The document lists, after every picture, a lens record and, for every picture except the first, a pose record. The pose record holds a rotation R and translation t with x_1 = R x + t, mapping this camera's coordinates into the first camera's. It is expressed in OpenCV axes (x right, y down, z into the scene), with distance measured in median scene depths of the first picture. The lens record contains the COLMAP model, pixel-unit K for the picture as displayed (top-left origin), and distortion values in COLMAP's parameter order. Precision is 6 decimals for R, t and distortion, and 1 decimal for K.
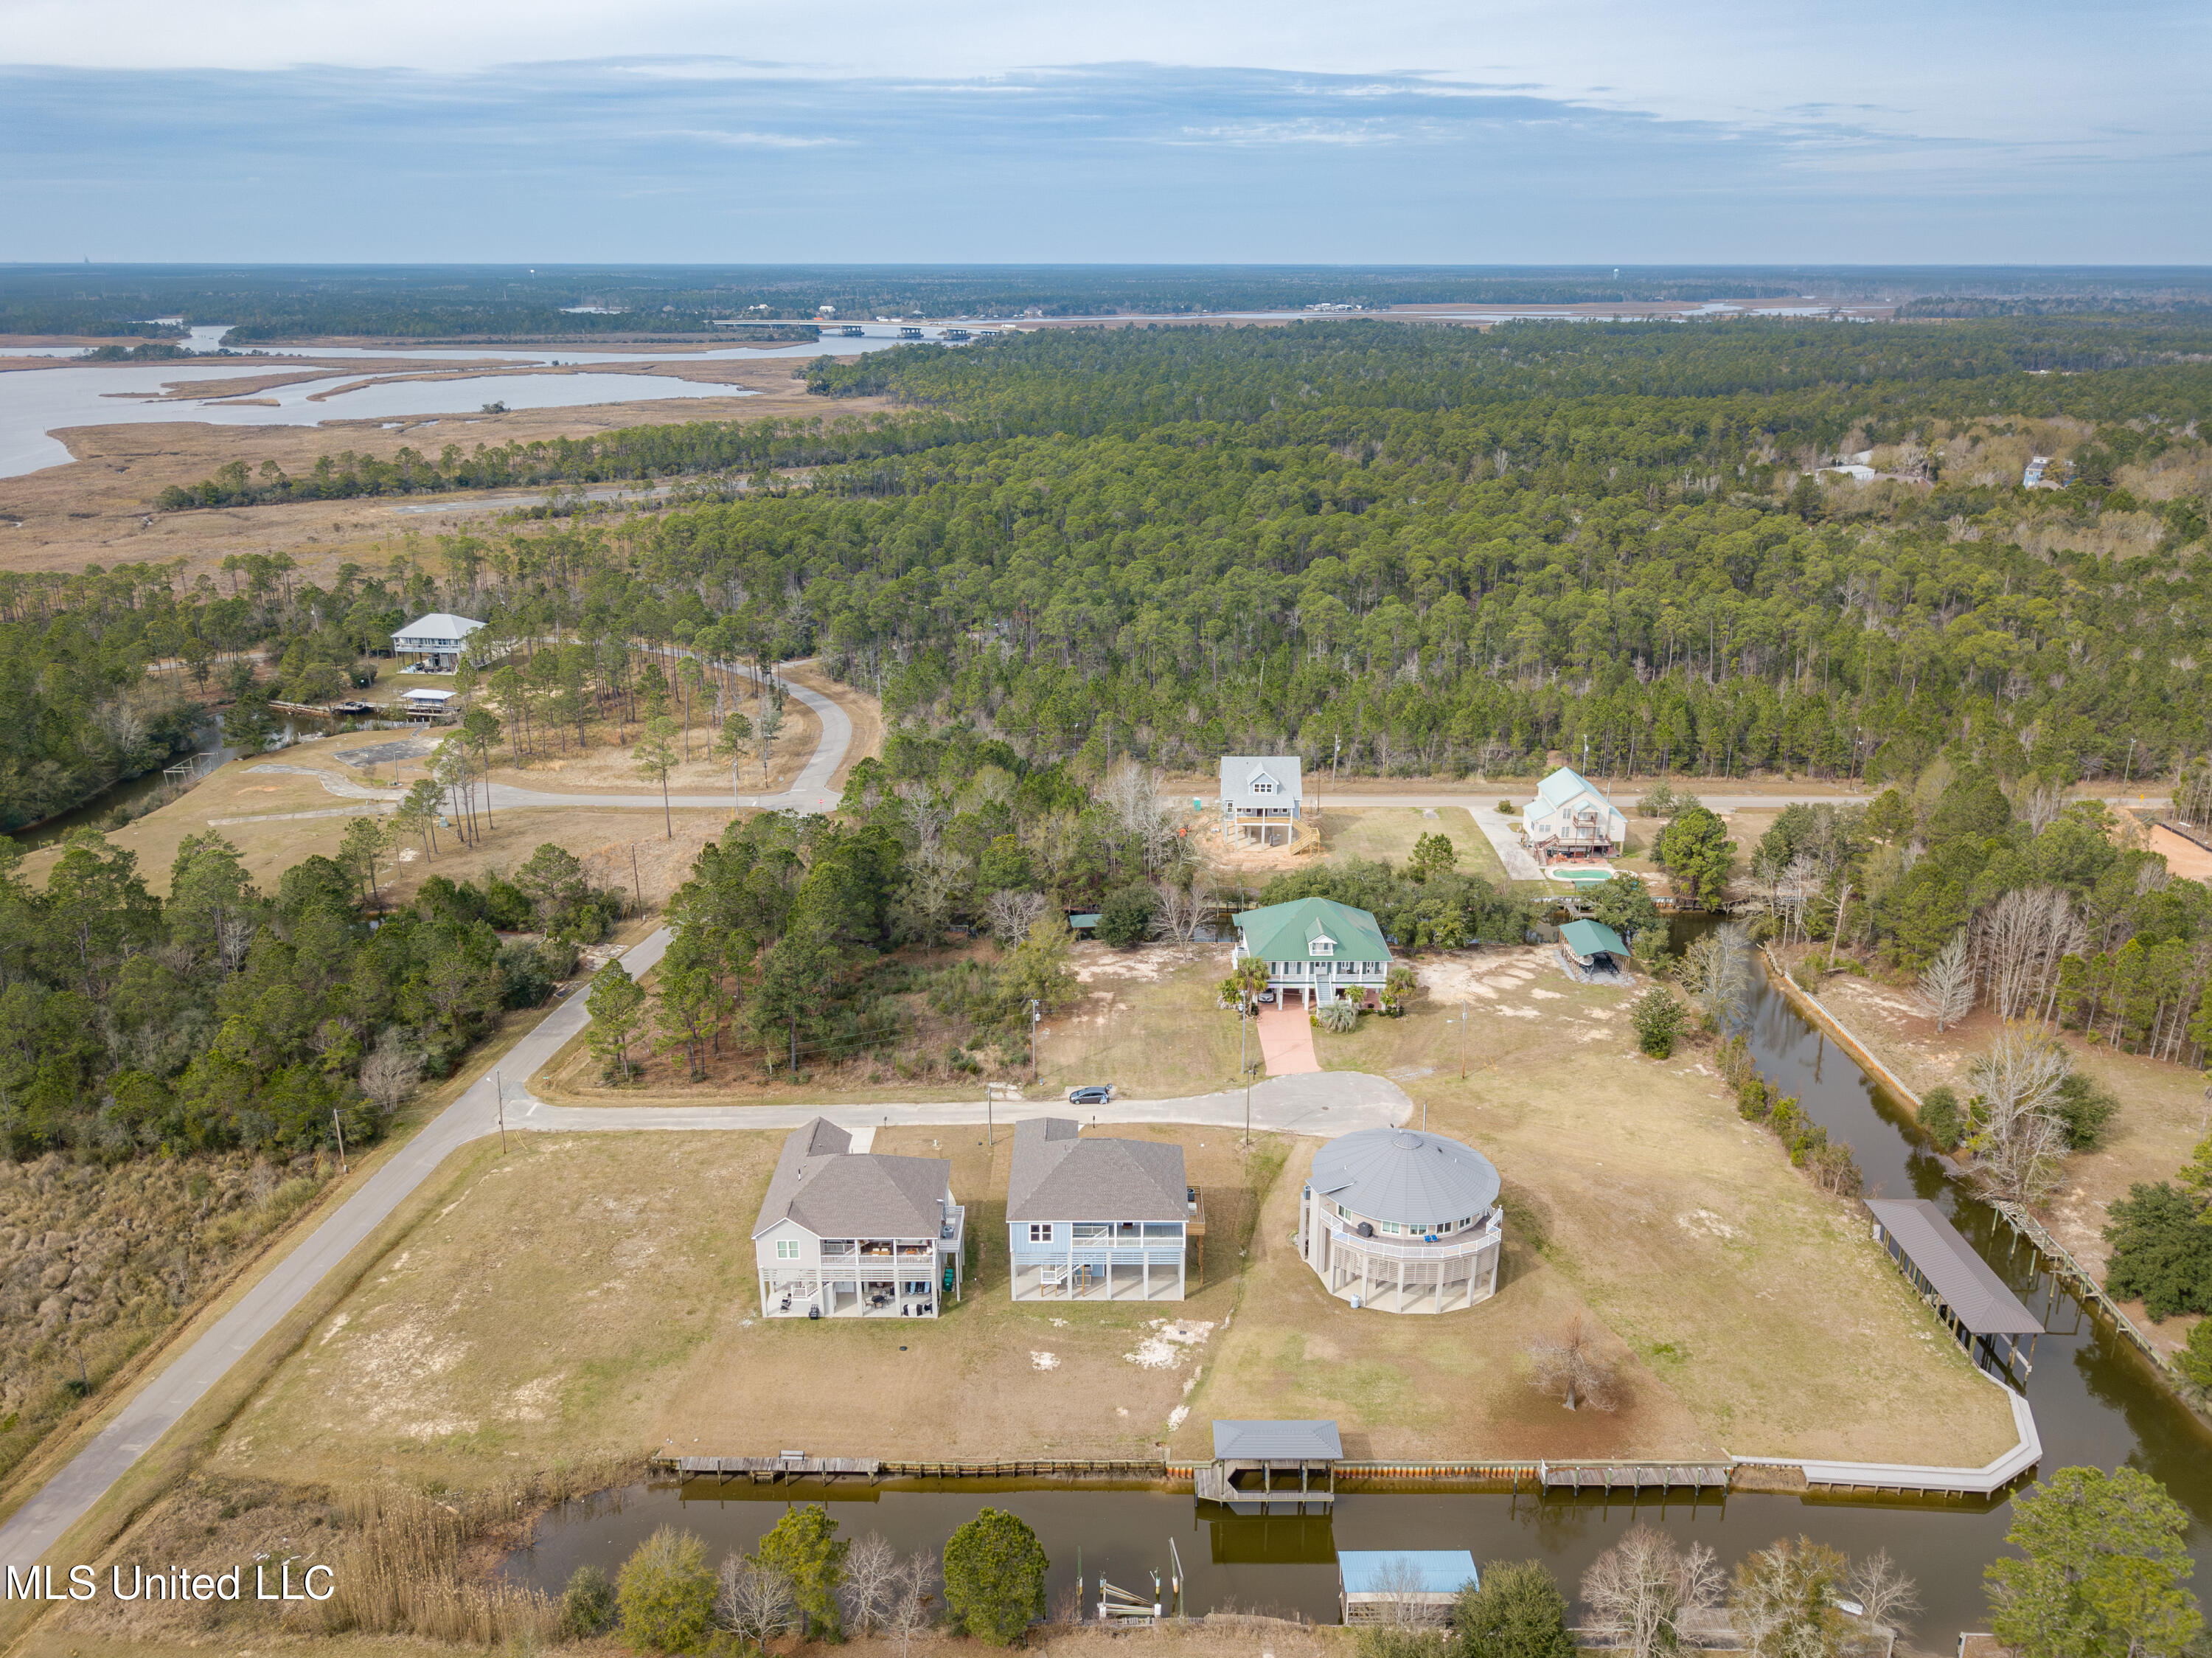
lens RADIAL K [[1696.4, 0, 1094.3], [0, 1696.4, 802.2], [0, 0, 1]] dist [-0.004573, -0.002852]
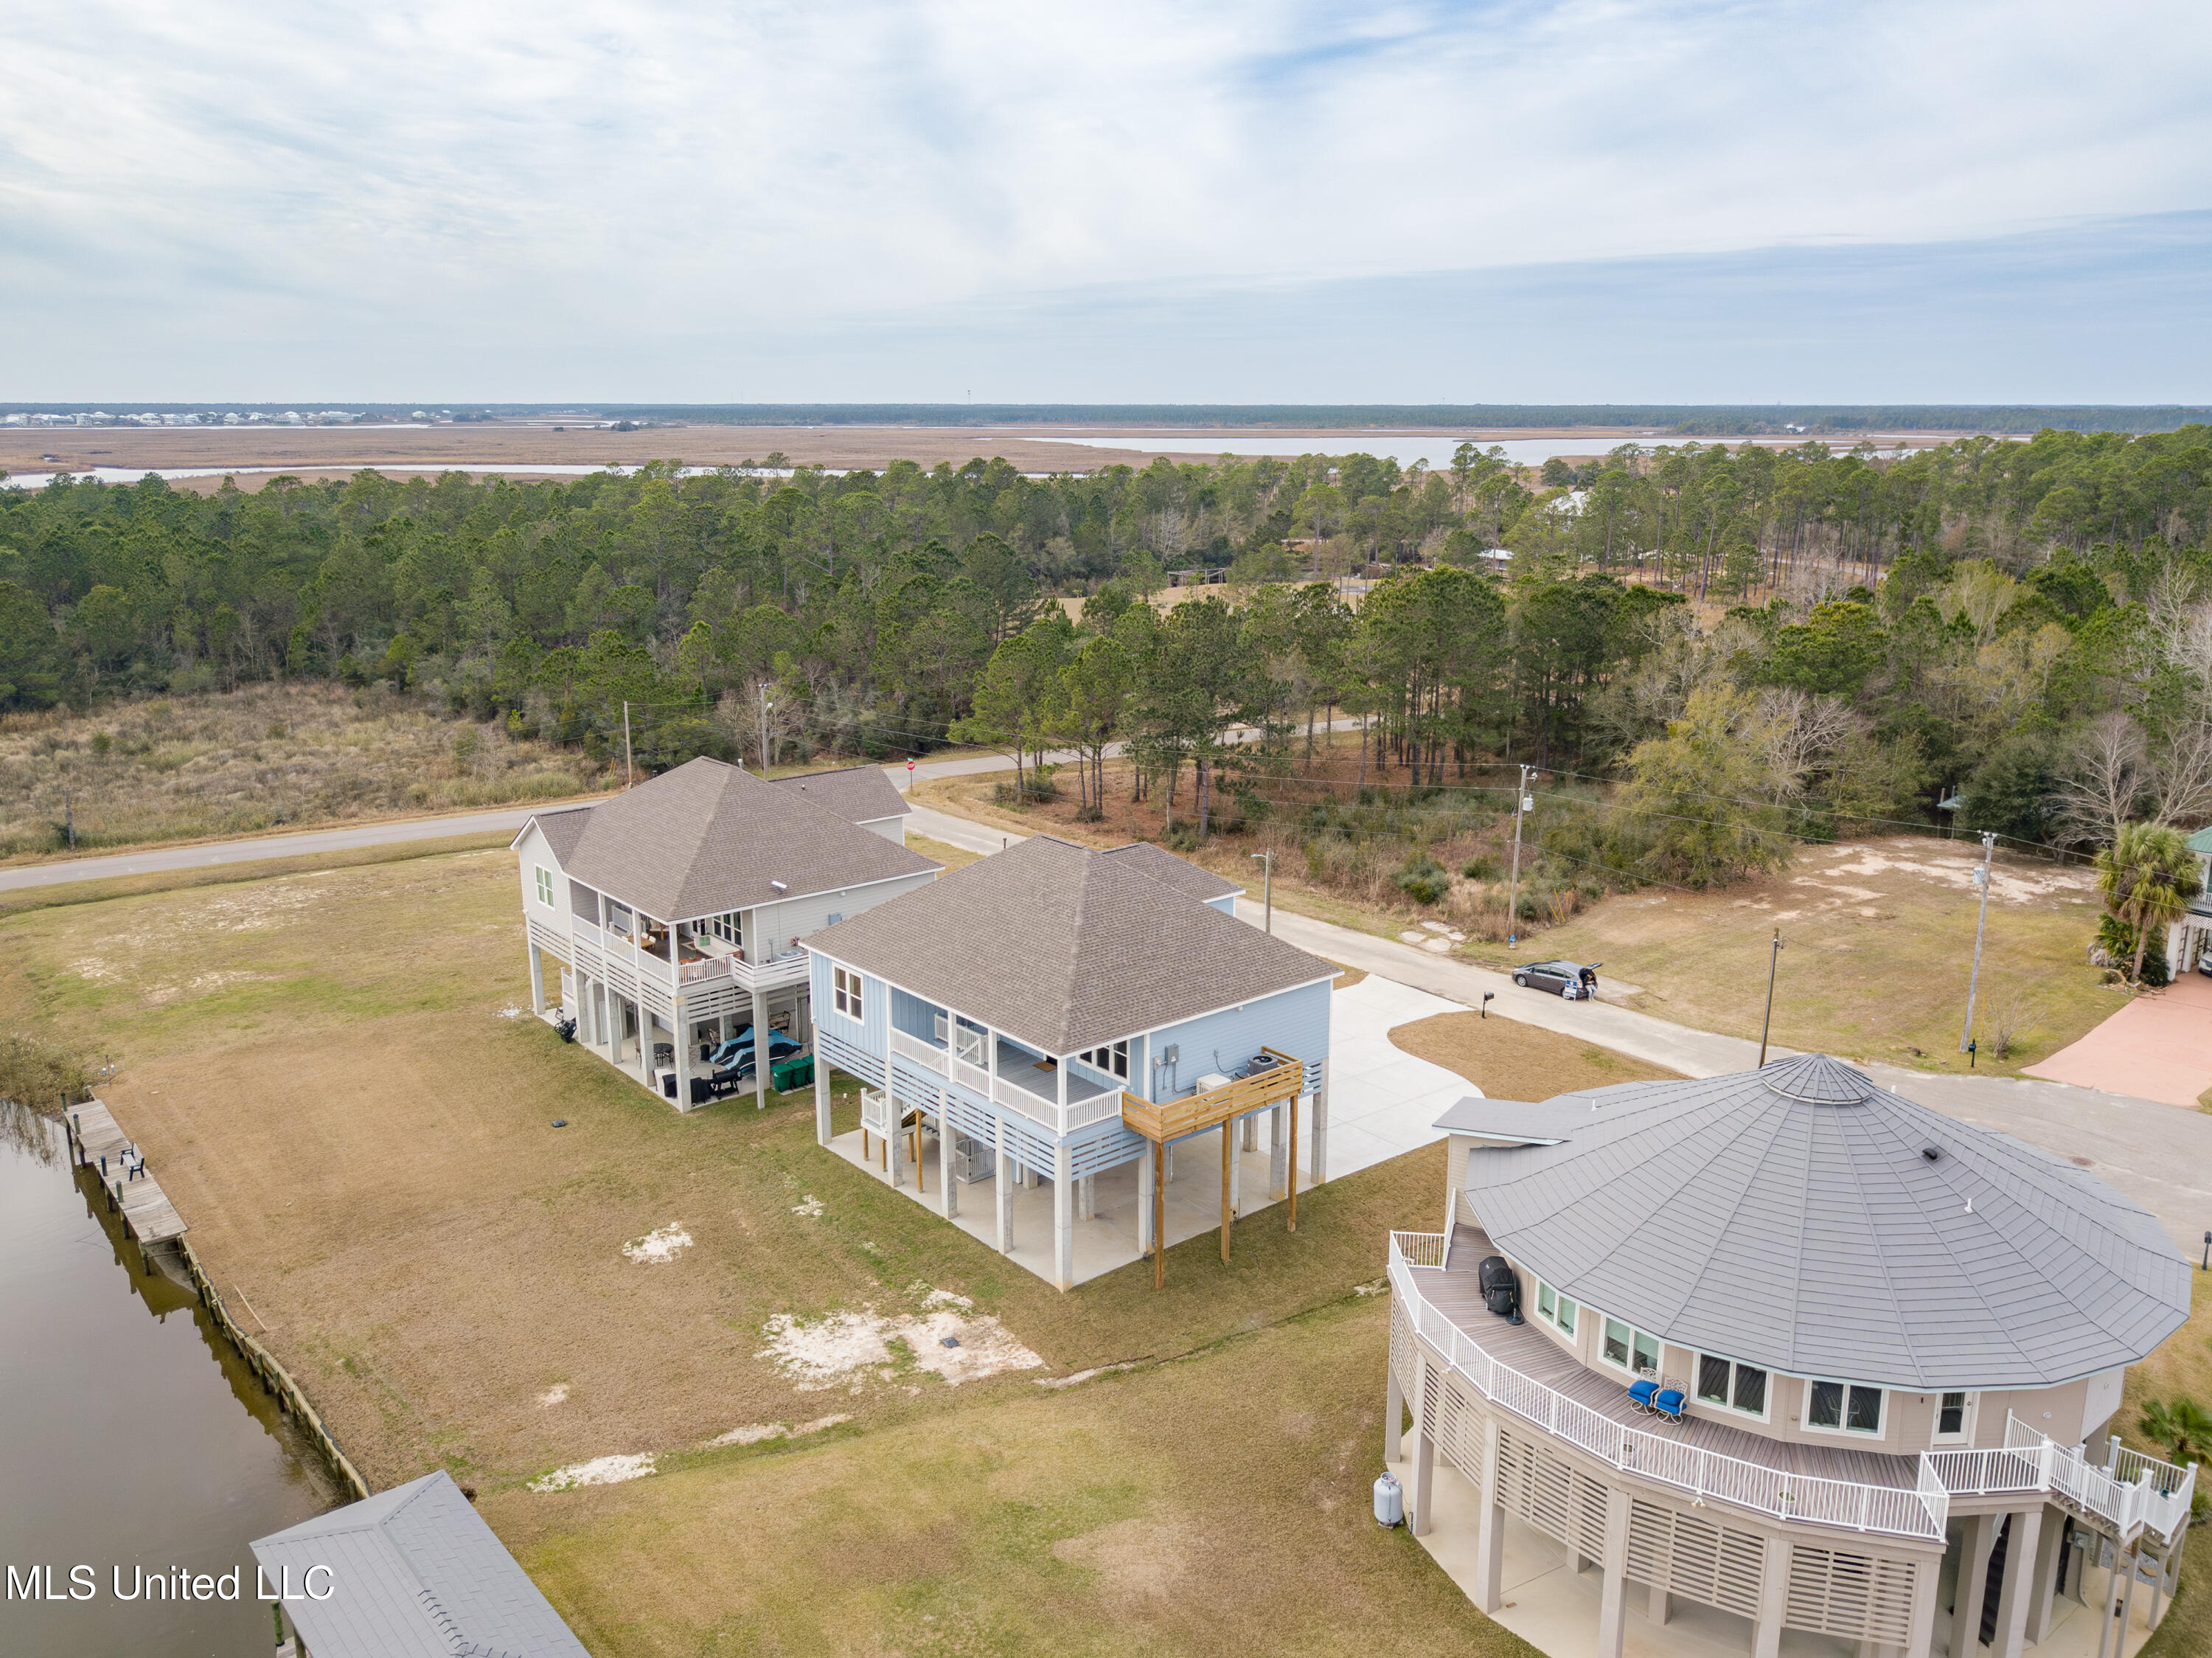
lens RADIAL K [[1751.8, 0, 1108.1], [0, 1751.8, 809.3], [0, 0, 1]] dist [-0.006669, 0.036692]
pose [[0.649765, 0.176545, -0.739349, 0.327778], [-0.234582, 0.971752, 0.025881, 0.185897], [0.723033, 0.156621, 0.672825, 0.757564]]
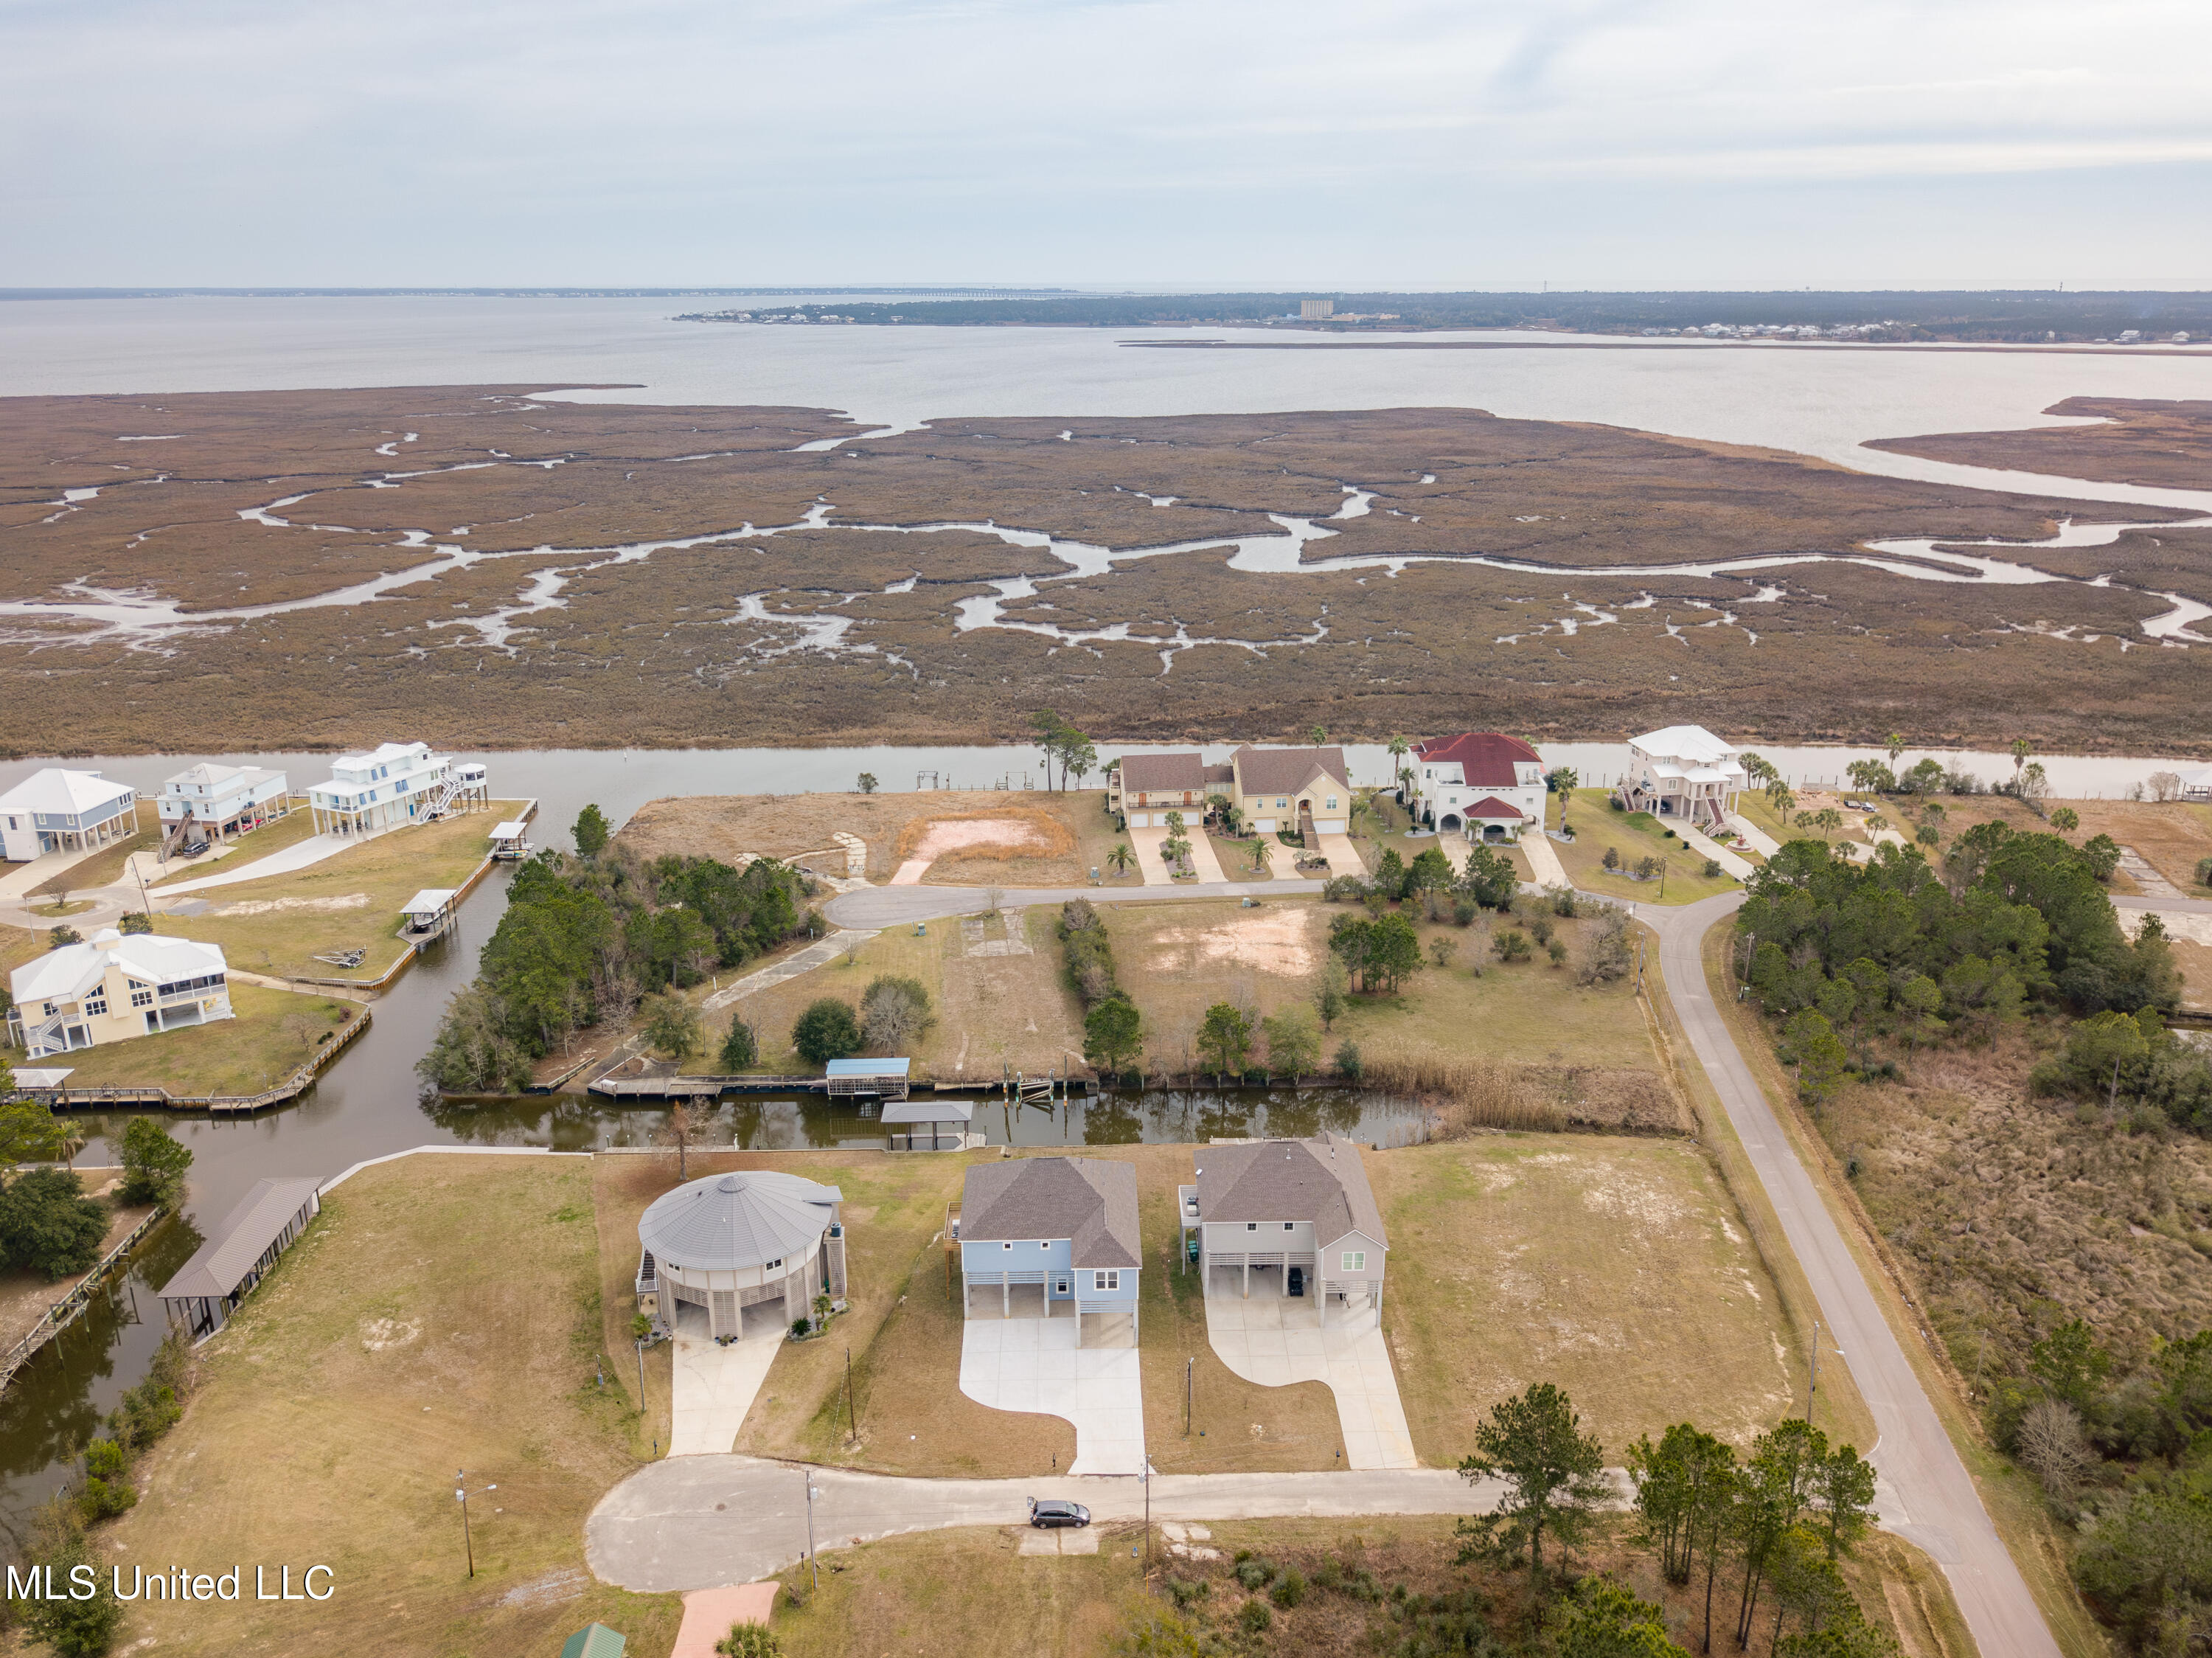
lens RADIAL K [[1726.3, 0, 1137.6], [0, 1726.3, 837.6], [0, 0, 1]] dist [-0.000335, -0.008958]
pose [[-0.998979, 0.019159, -0.040903, -0.013335], [-0.008489, 0.809808, 0.586633, -0.578736], [0.044362, 0.586382, -0.808819, 1.789489]]
